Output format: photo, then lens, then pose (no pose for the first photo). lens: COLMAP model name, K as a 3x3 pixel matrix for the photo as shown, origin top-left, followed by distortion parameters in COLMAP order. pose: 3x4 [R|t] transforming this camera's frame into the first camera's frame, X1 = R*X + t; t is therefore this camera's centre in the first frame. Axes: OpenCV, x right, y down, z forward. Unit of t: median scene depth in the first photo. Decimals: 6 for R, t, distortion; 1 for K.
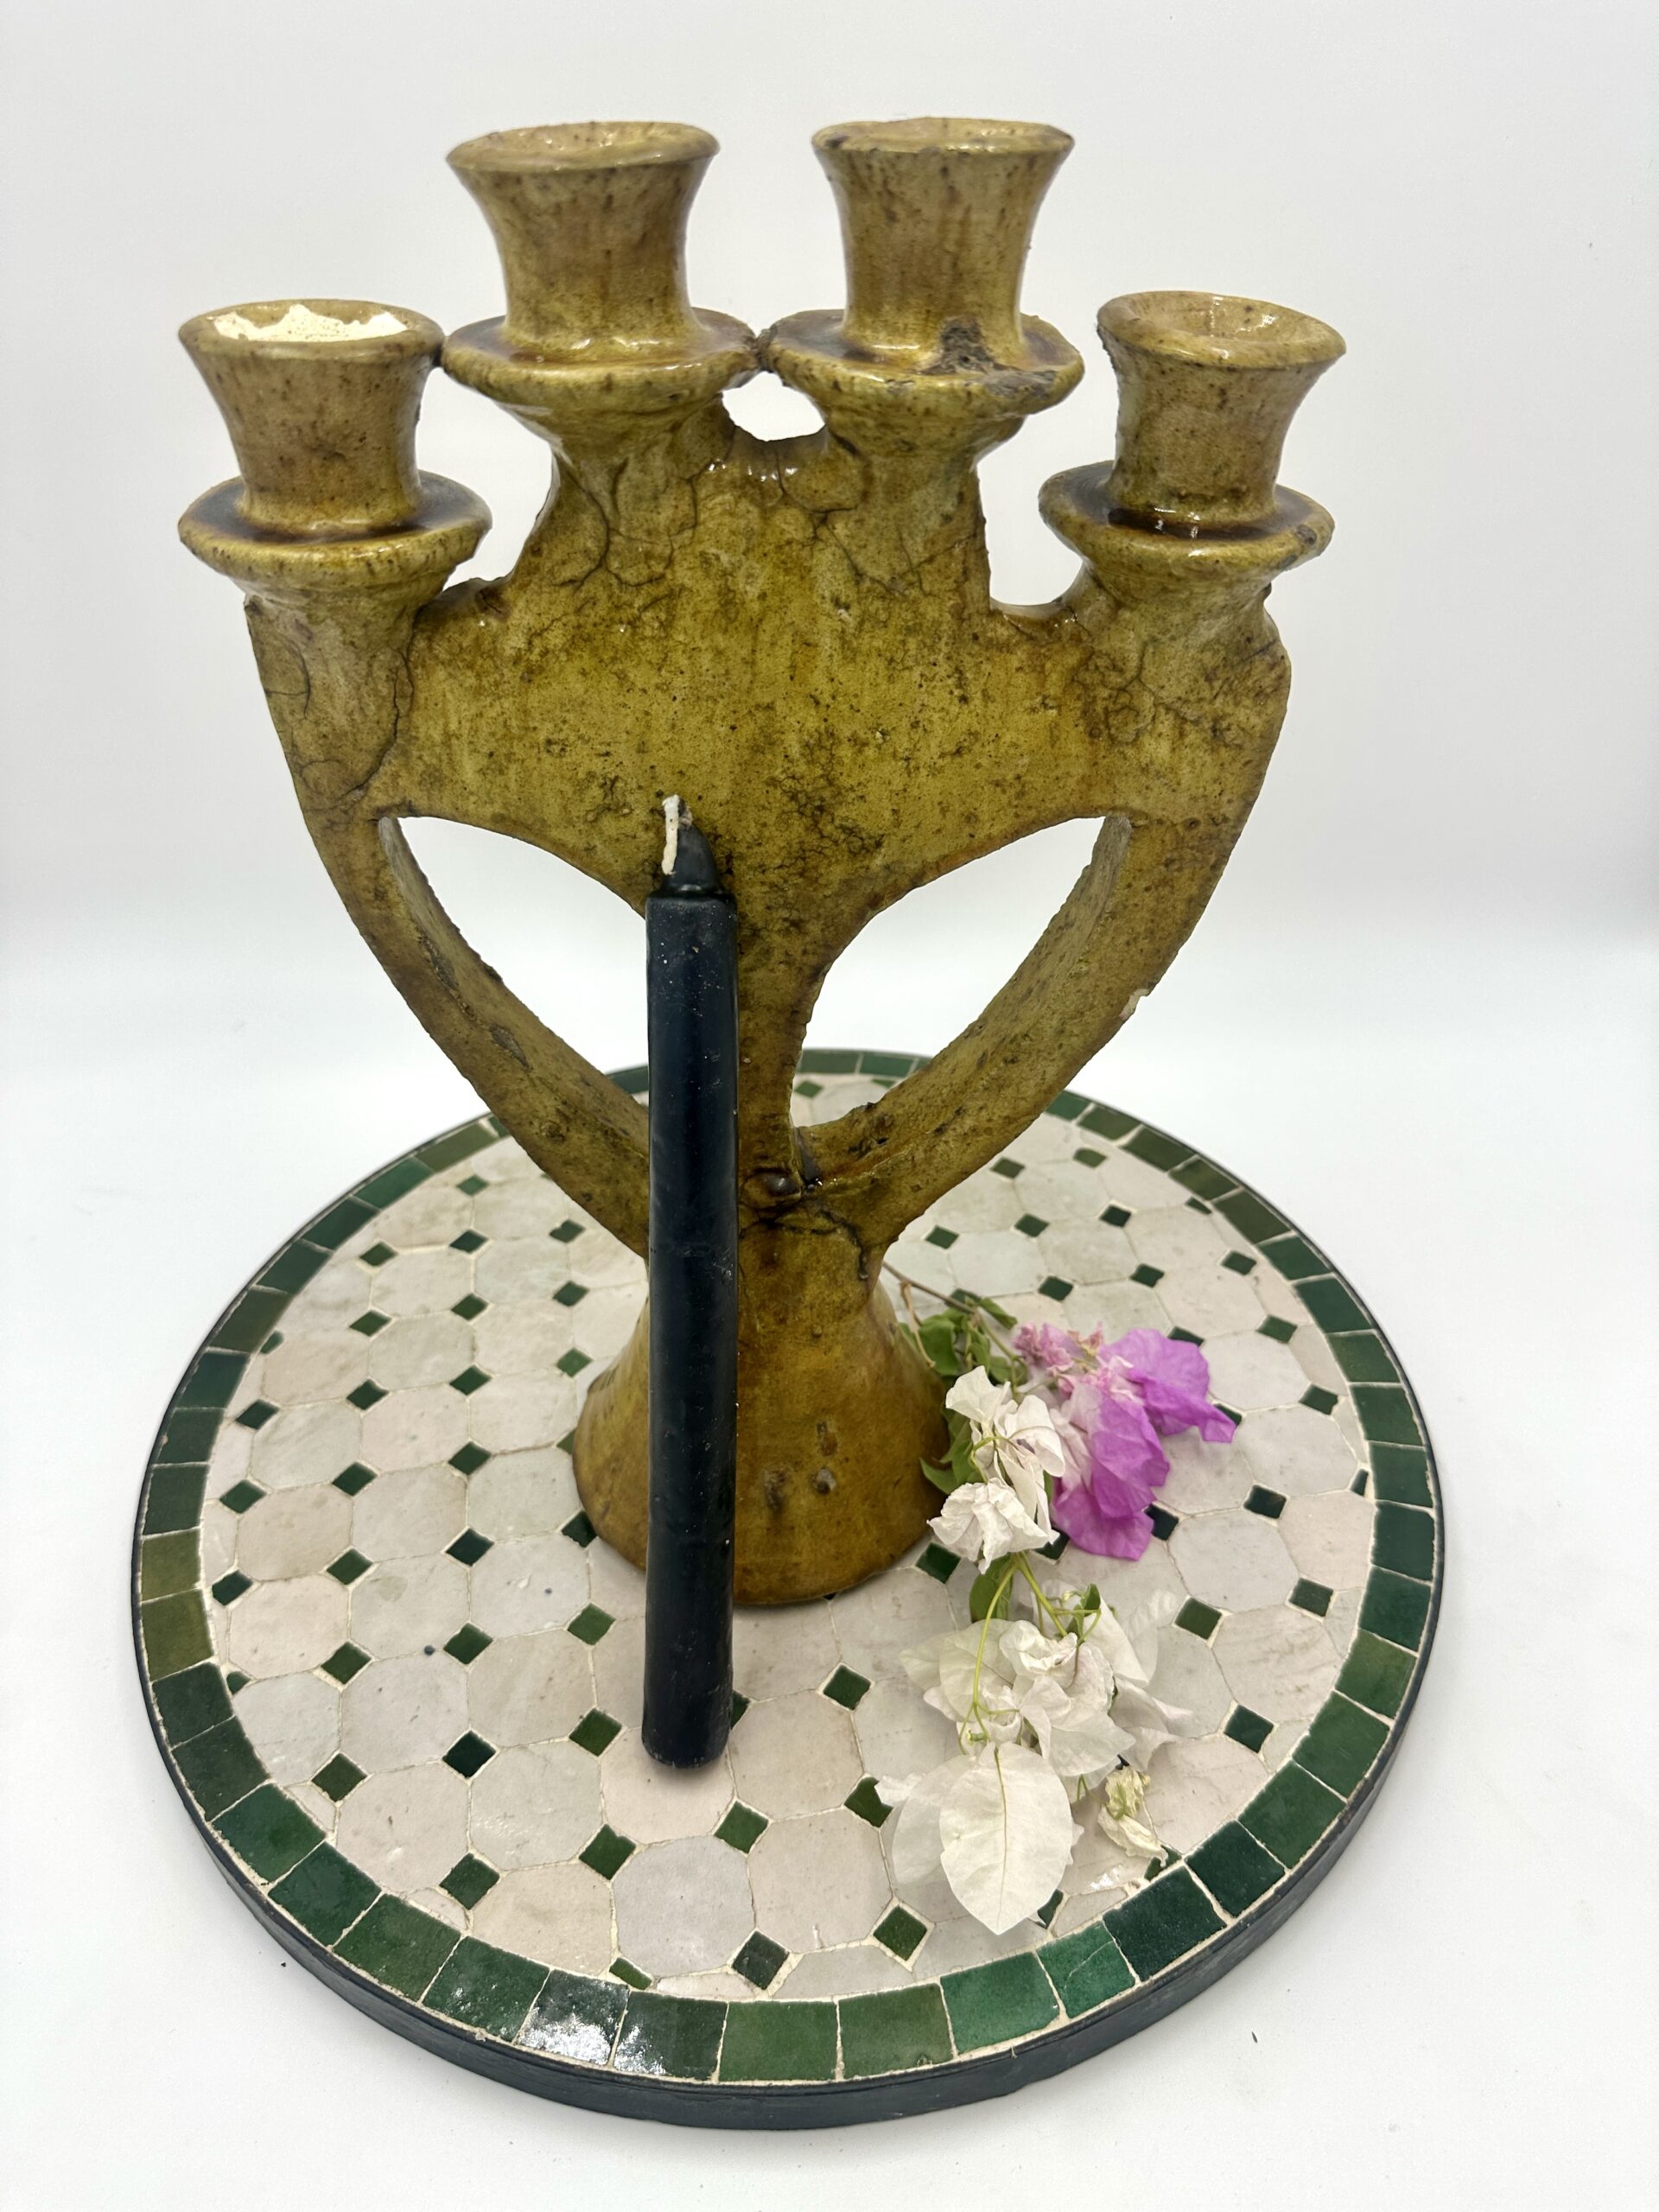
lens RADIAL K [[1556.7, 0, 835.2], [0, 1556.7, 1116.0], [0, 0, 1]] dist [0.075473, -0.172292]
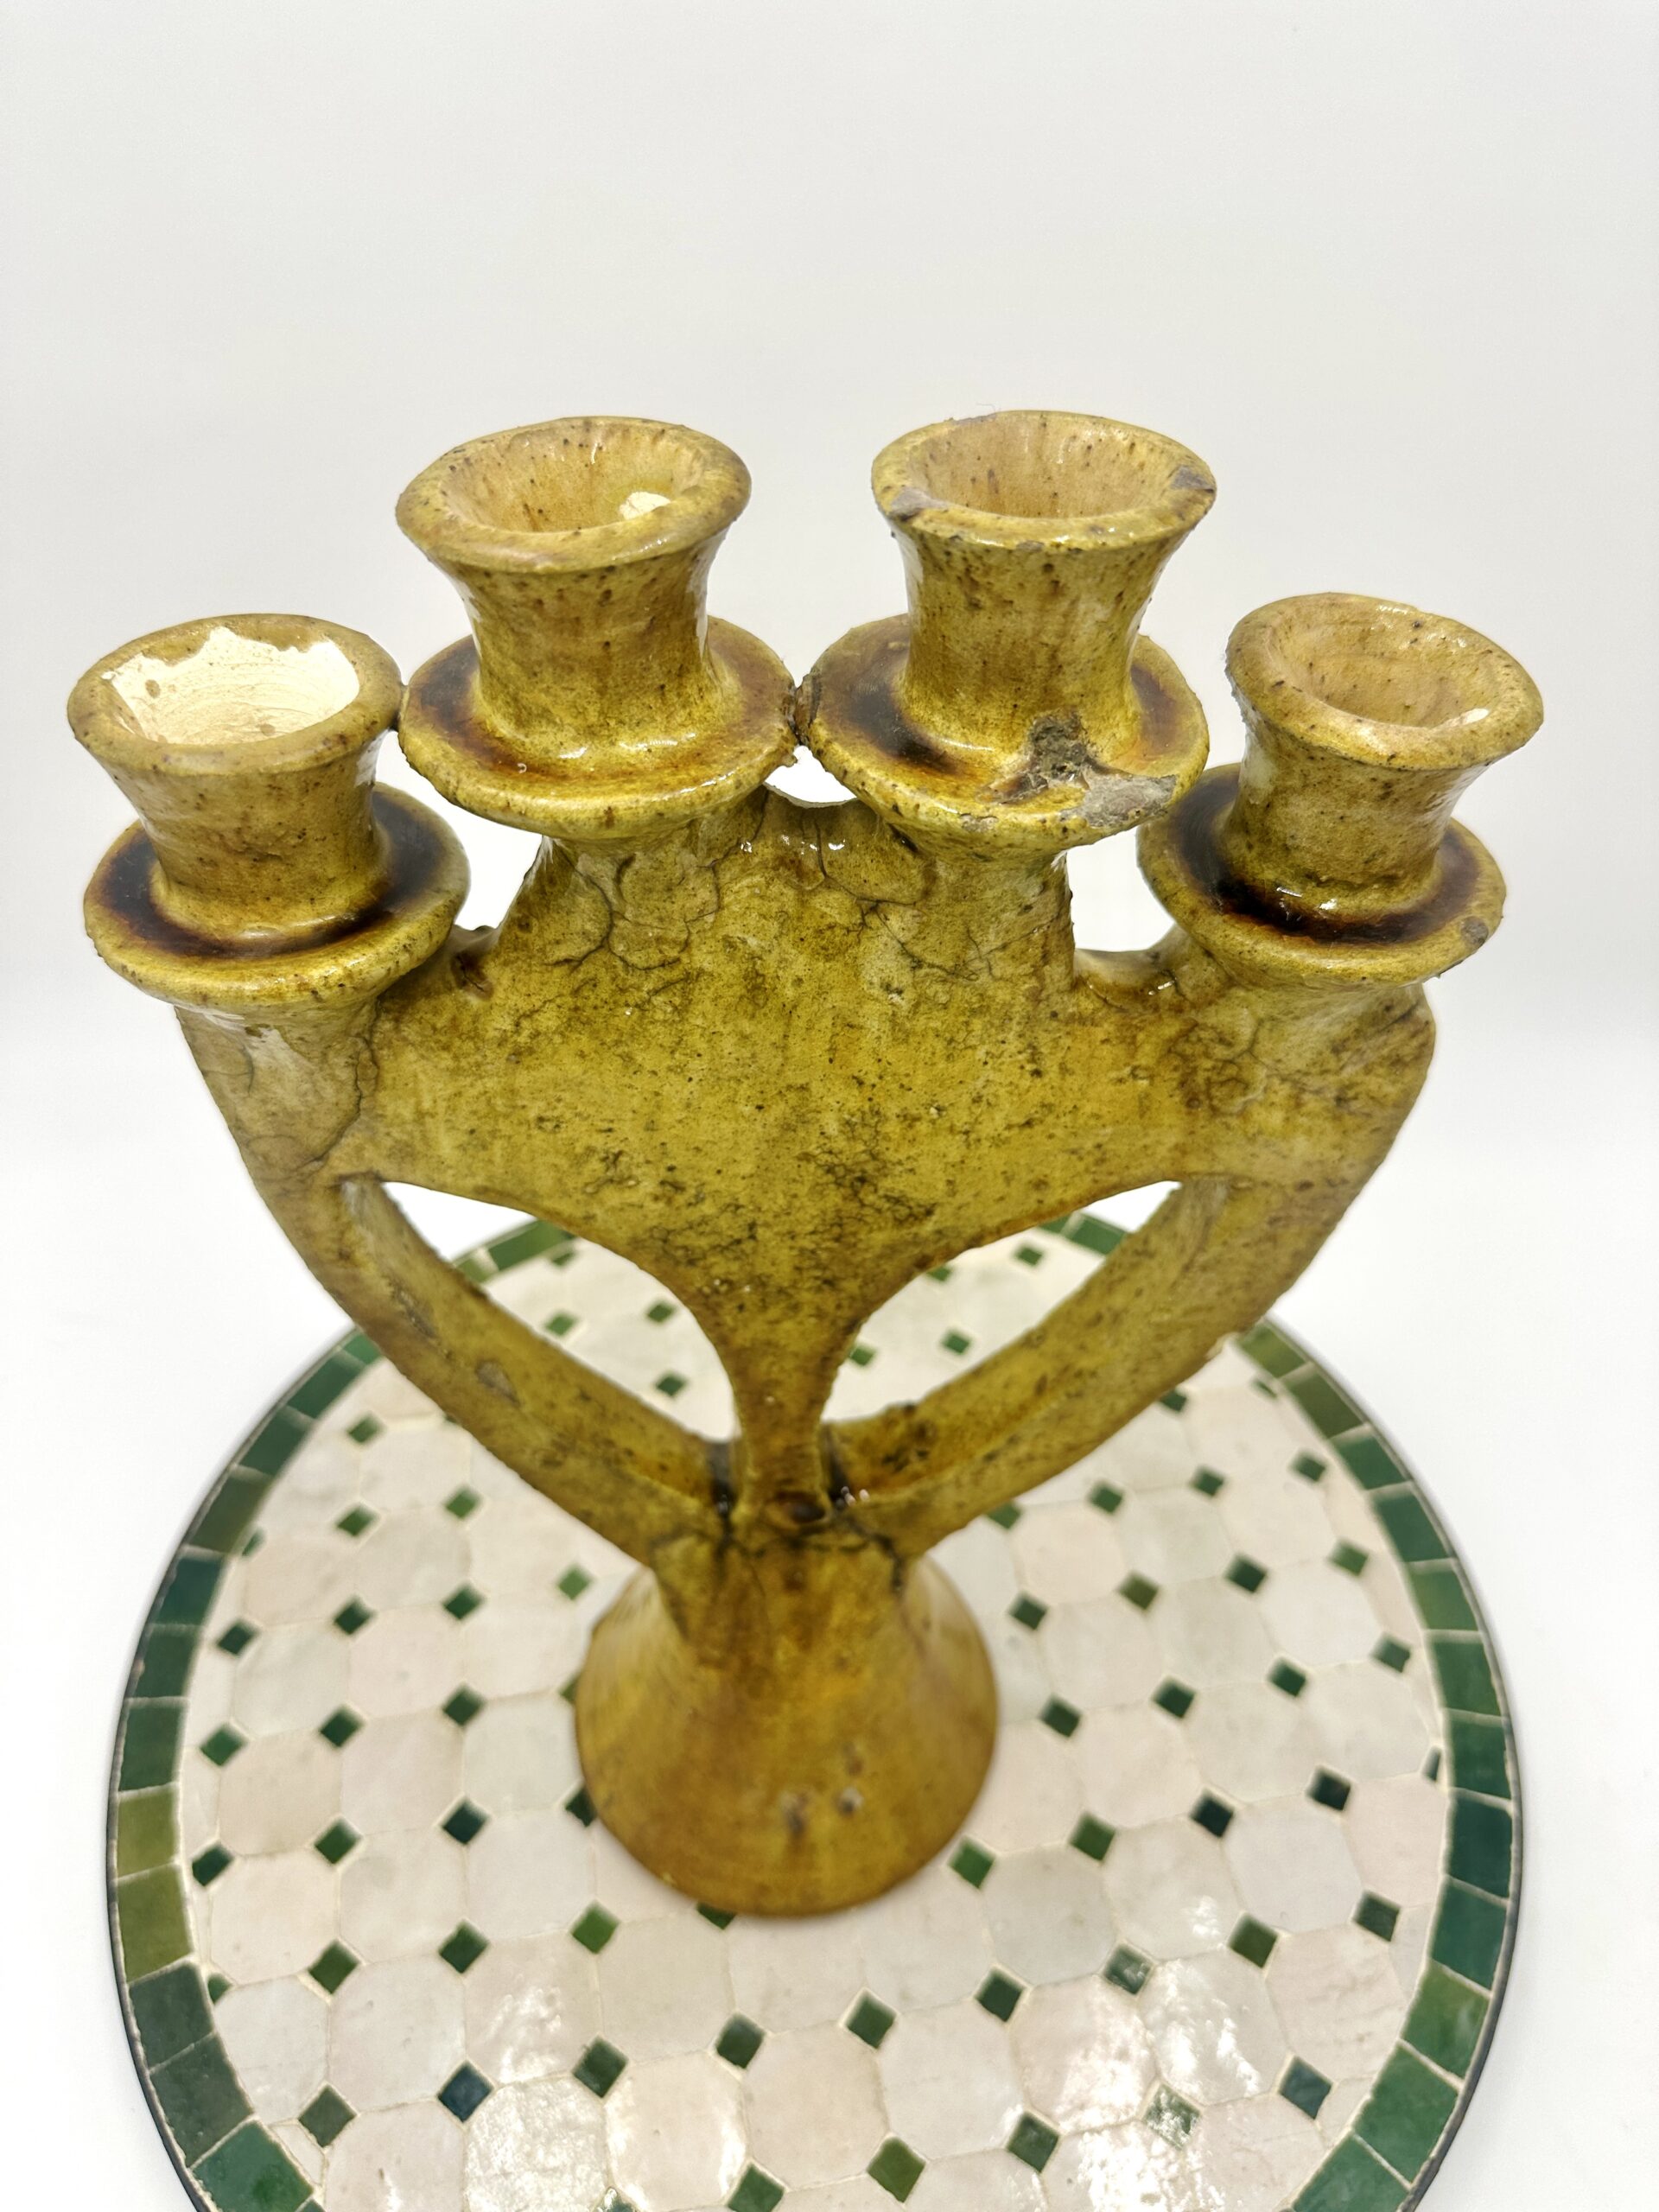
lens RADIAL K [[1606.4, 0, 817.6], [0, 1606.4, 1127.5], [0, 0, 1]] dist [-0.025309, -0.000506]
pose [[0.999647, 0.016662, -0.020697, -0.013117], [-0.014415, 0.994439, 0.104326, -0.258188], [0.022320, -0.103991, 0.994328, 0.121121]]
